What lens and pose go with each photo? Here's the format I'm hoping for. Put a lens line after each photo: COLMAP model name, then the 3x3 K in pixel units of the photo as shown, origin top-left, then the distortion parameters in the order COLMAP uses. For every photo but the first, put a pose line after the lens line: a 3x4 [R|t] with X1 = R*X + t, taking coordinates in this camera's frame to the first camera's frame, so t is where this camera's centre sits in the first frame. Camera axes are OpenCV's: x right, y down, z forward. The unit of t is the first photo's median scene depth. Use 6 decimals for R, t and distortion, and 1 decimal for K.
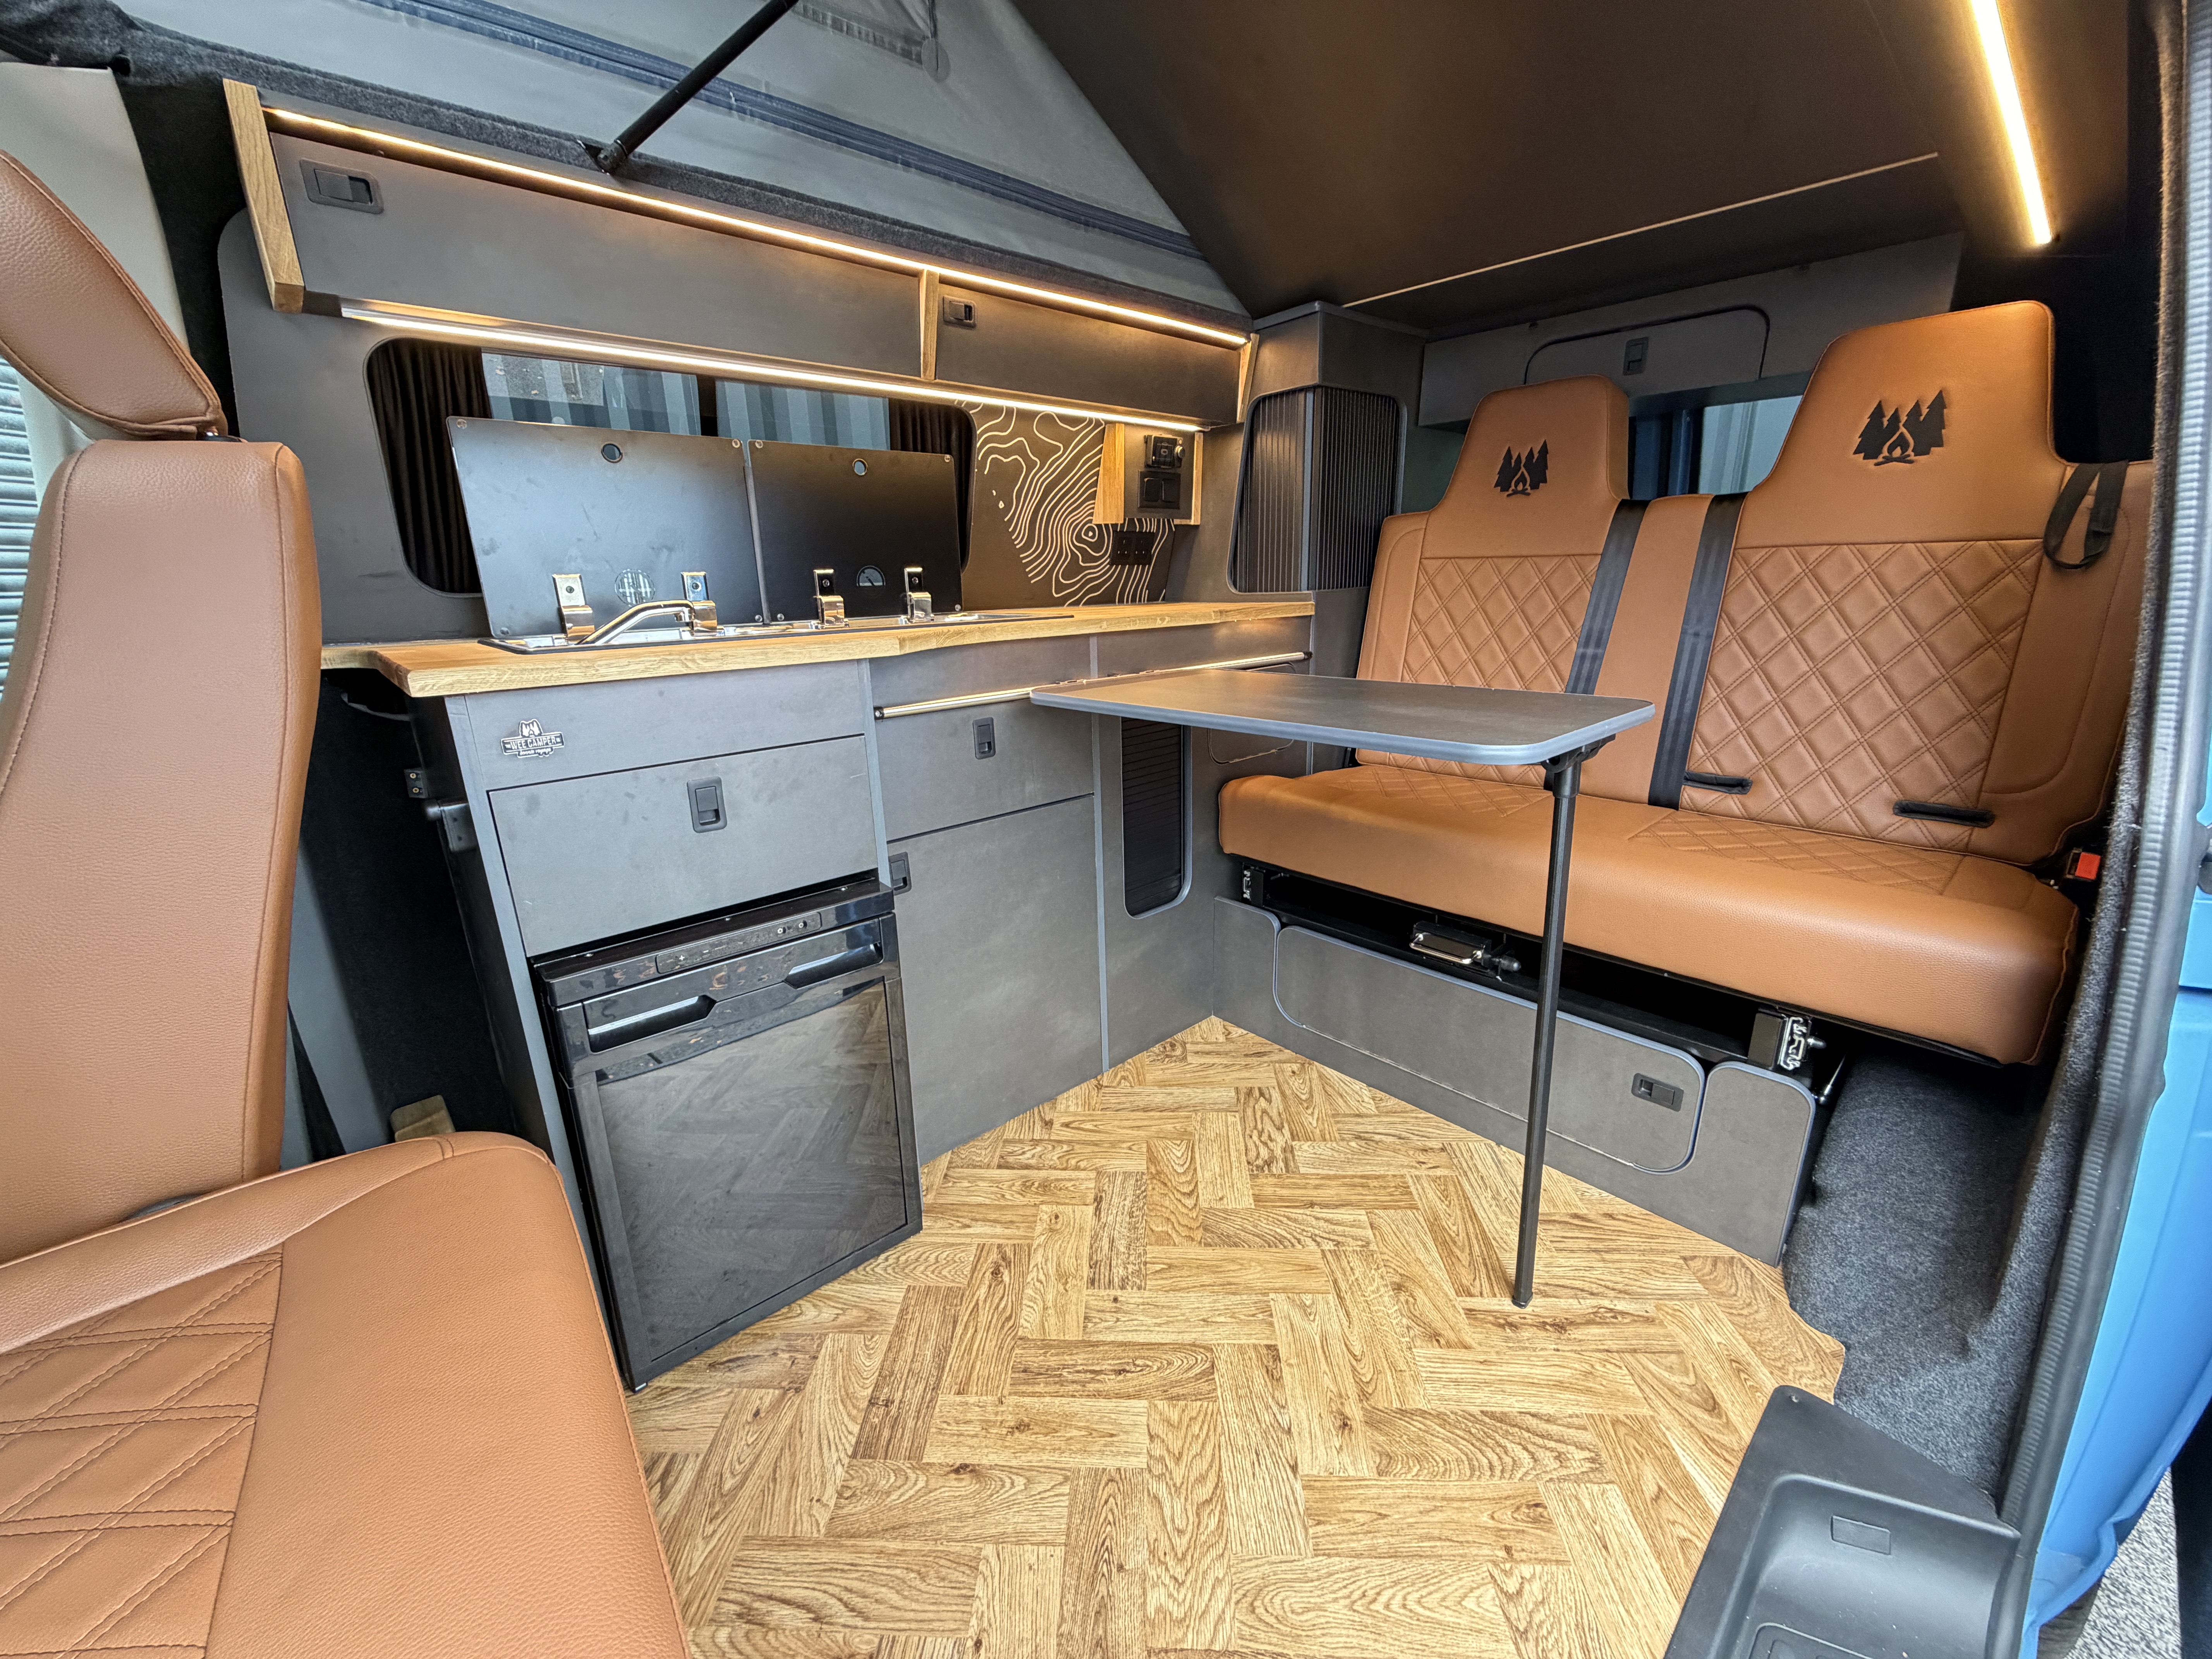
lens RADIAL K [[882.2, 0, 1103.5], [0, 882.2, 824.7], [0, 0, 1]] dist [-0.000628, 0.000538]
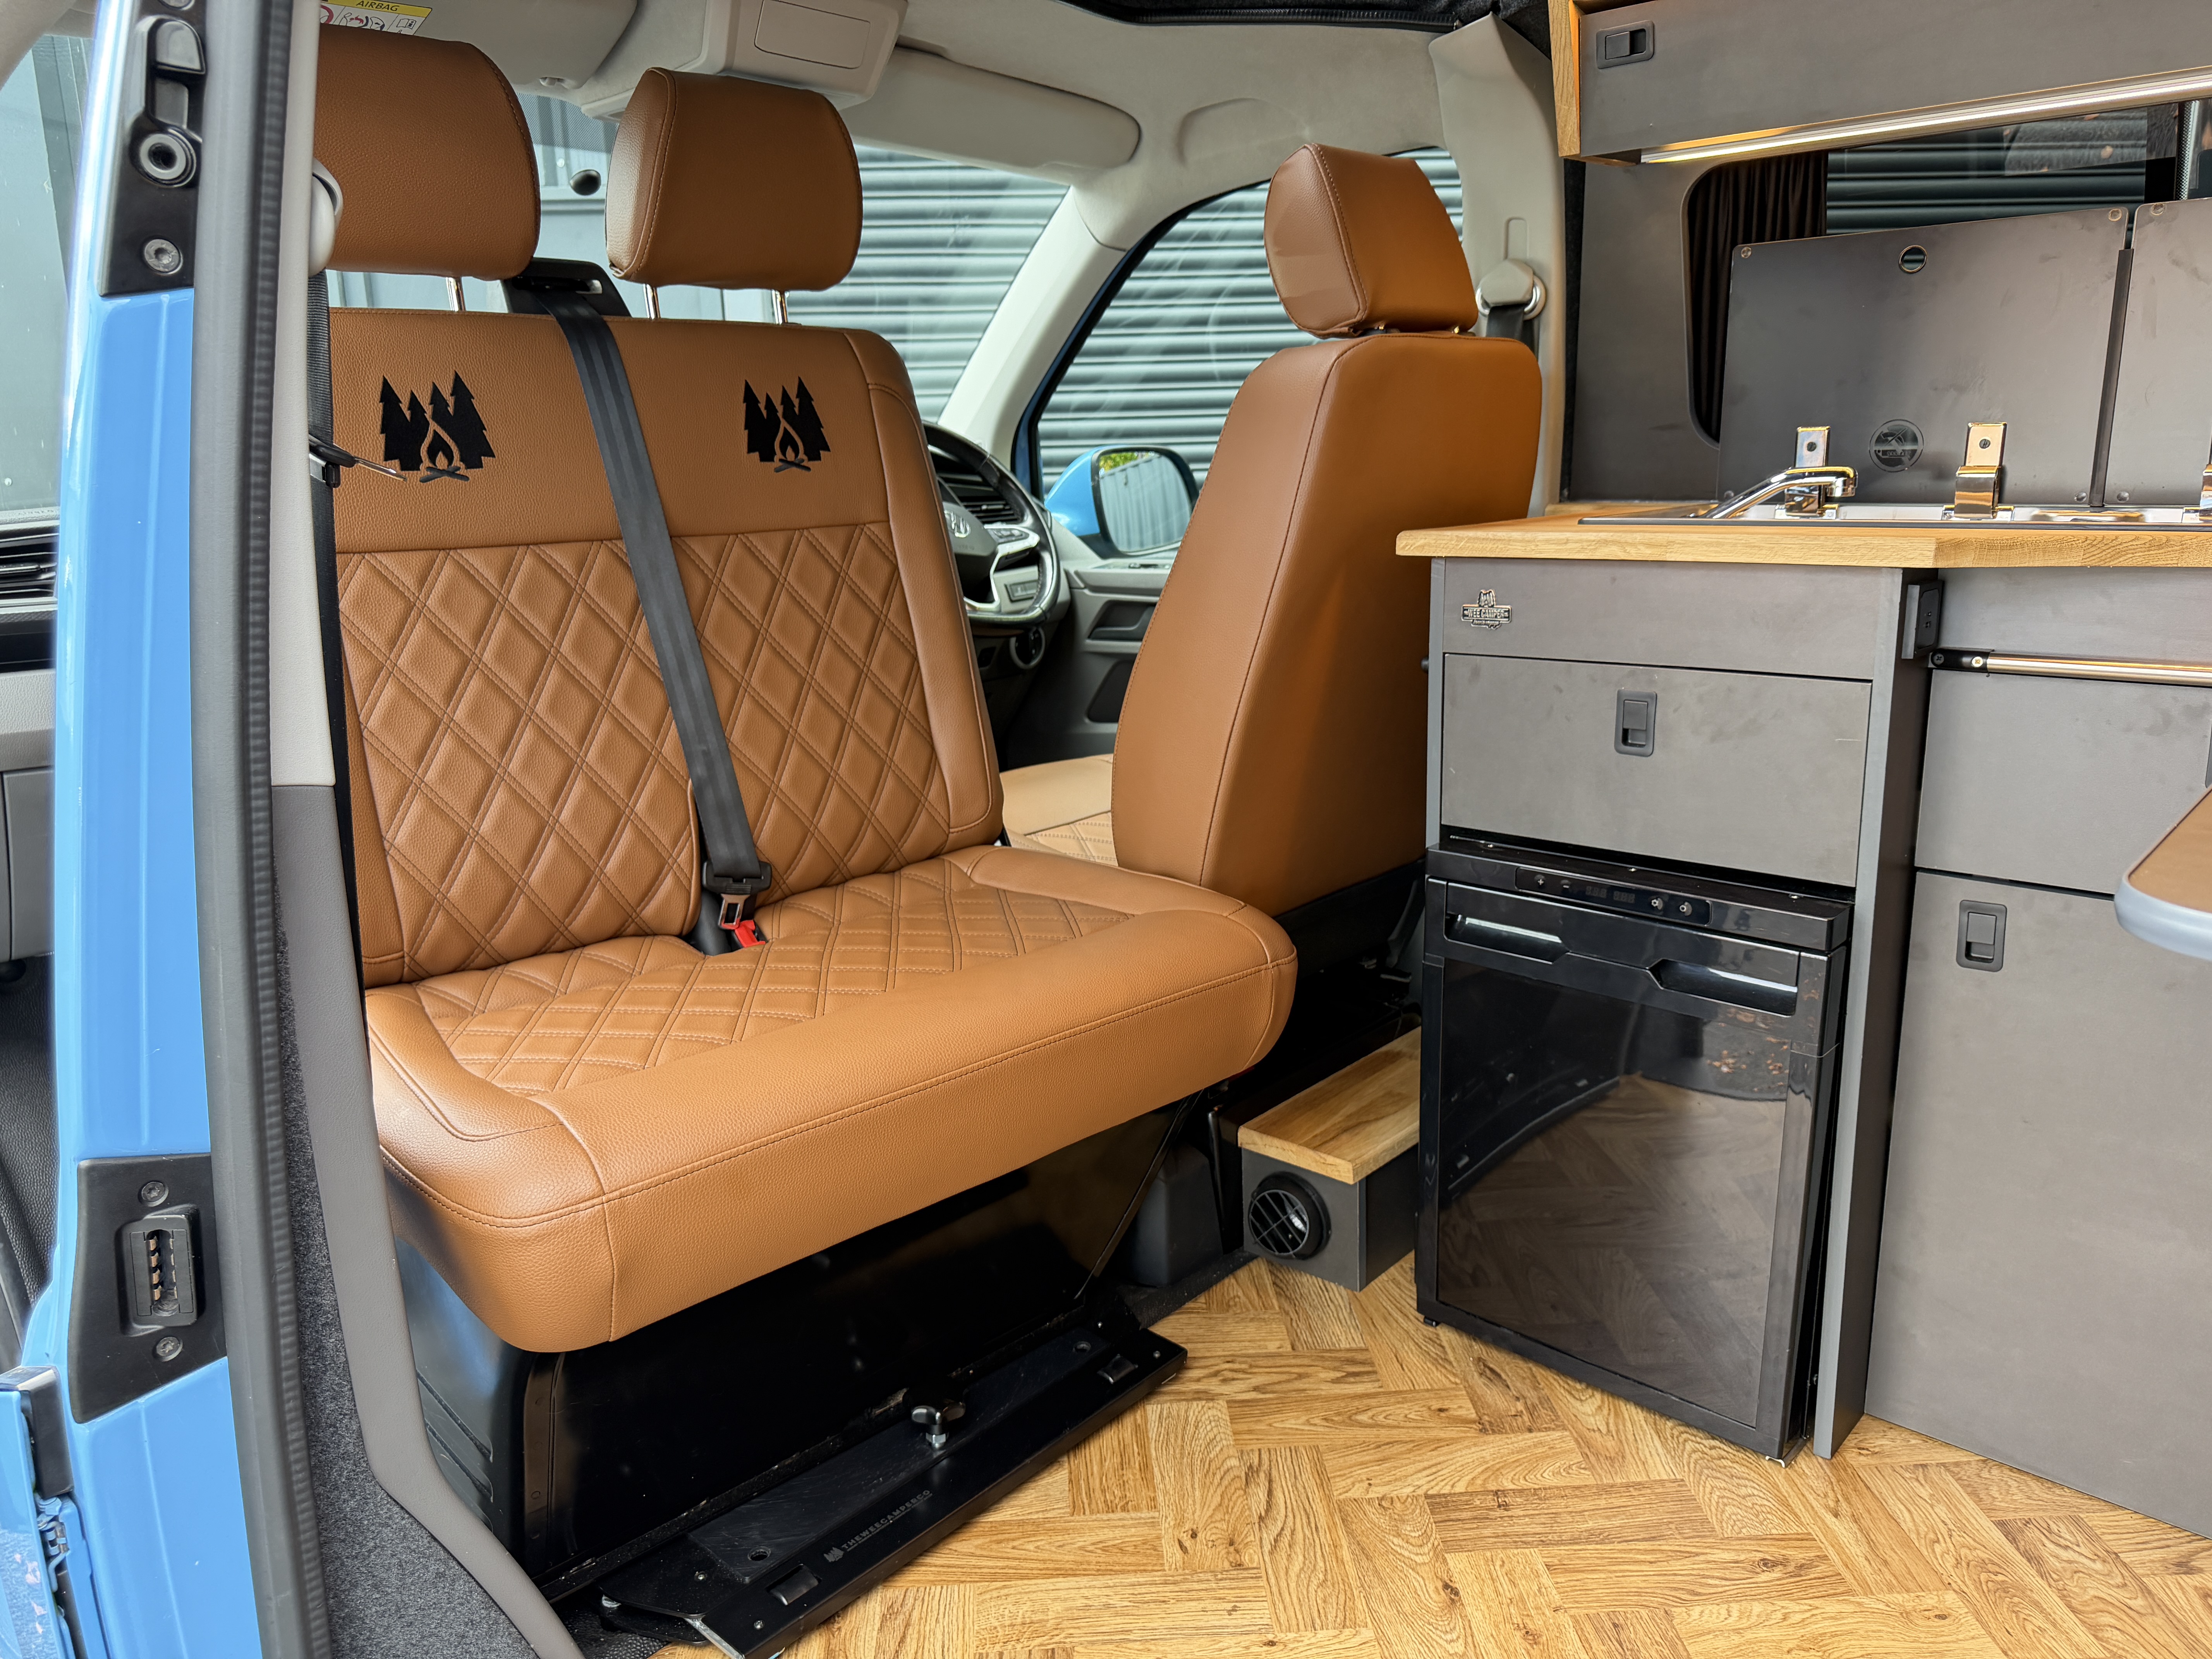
lens RADIAL K [[1567.9, 0, 1100.3], [0, 1567.9, 830.5], [0, 0, 1]] dist [0.059022, -0.074596]
pose [[0.101983, 0.257820, -0.960796, 0.929033], [-0.250719, 0.941315, 0.225980, -0.134077], [0.962673, 0.217843, 0.160639, 0.311733]]
